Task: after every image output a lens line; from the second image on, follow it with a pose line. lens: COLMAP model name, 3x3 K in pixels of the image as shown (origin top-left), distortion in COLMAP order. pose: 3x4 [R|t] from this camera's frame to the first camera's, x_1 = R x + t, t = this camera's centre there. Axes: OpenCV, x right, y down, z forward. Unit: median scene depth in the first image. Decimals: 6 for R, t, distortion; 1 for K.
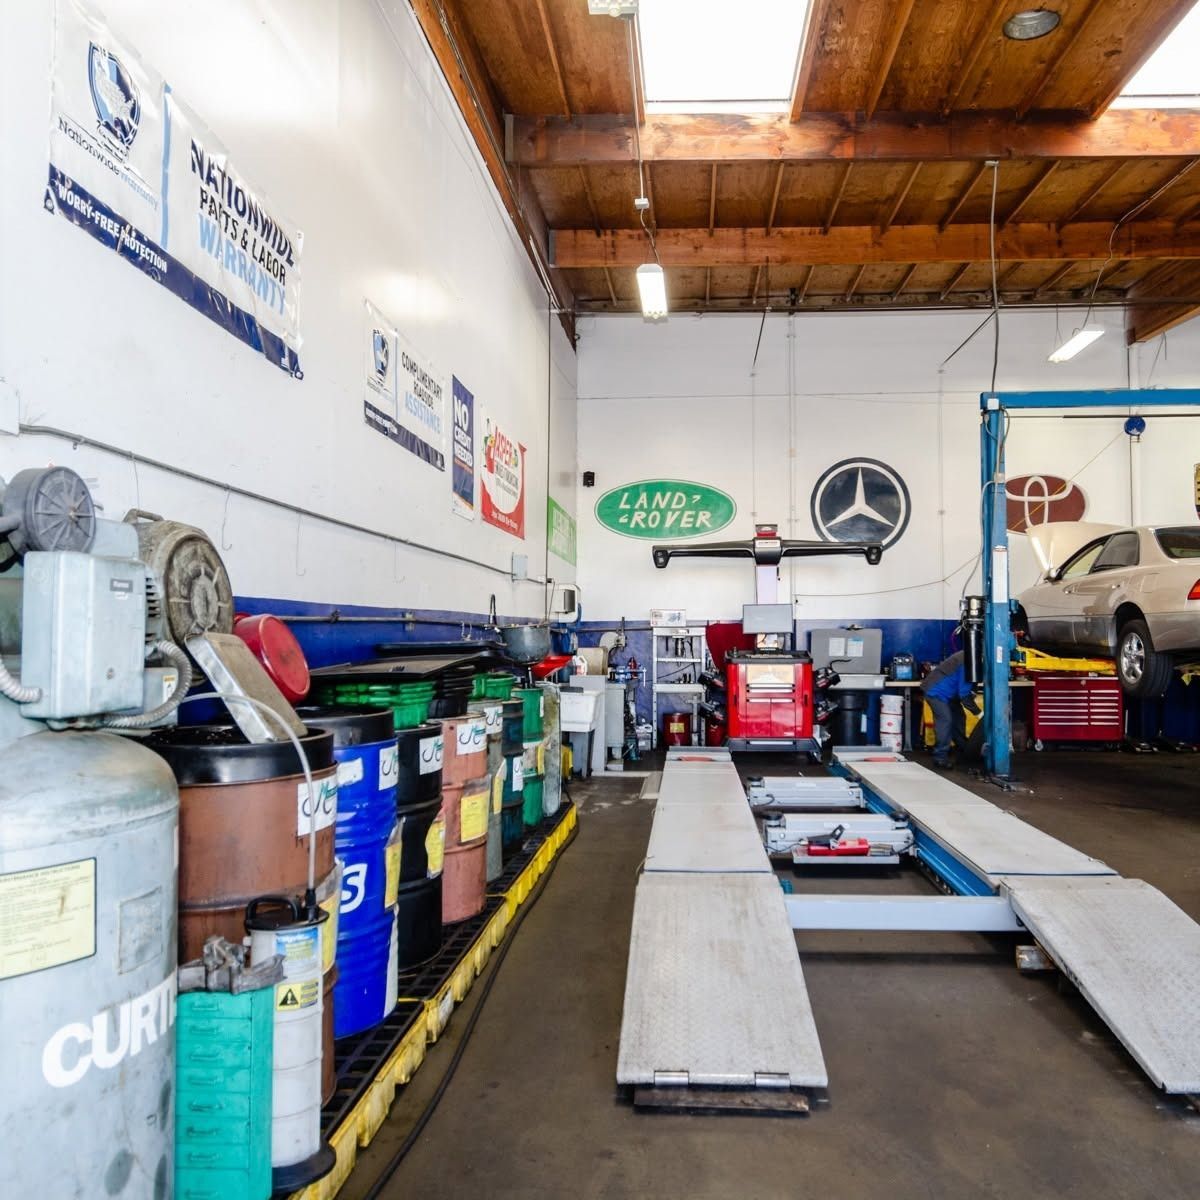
lens RADIAL K [[1229.8, 0, 605.6], [0, 1229.8, 599.7], [0, 0, 1]] dist [0.011393, 0.000000]
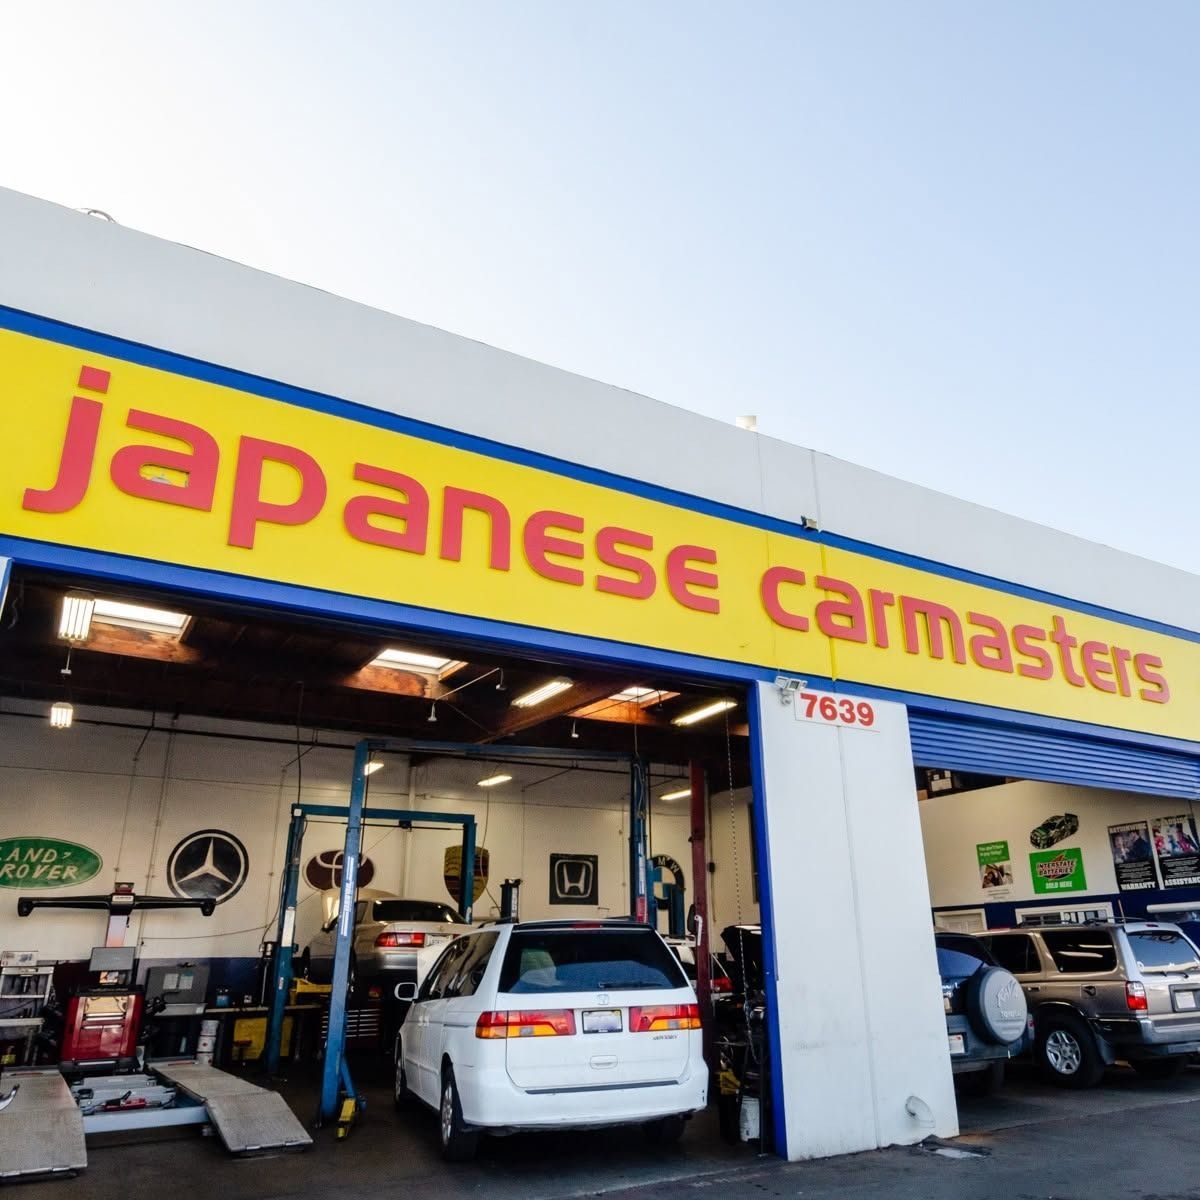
lens RADIAL K [[946.3, 0, 647.9], [0, 946.3, 615.3], [0, 0, 1]] dist [0.014202, -0.013539]
pose [[0.817429, 0.187027, 0.544822, -0.015933], [-0.001553, 0.946535, -0.322598, -0.004252], [-0.576028, 0.262855, 0.774015, -0.156701]]
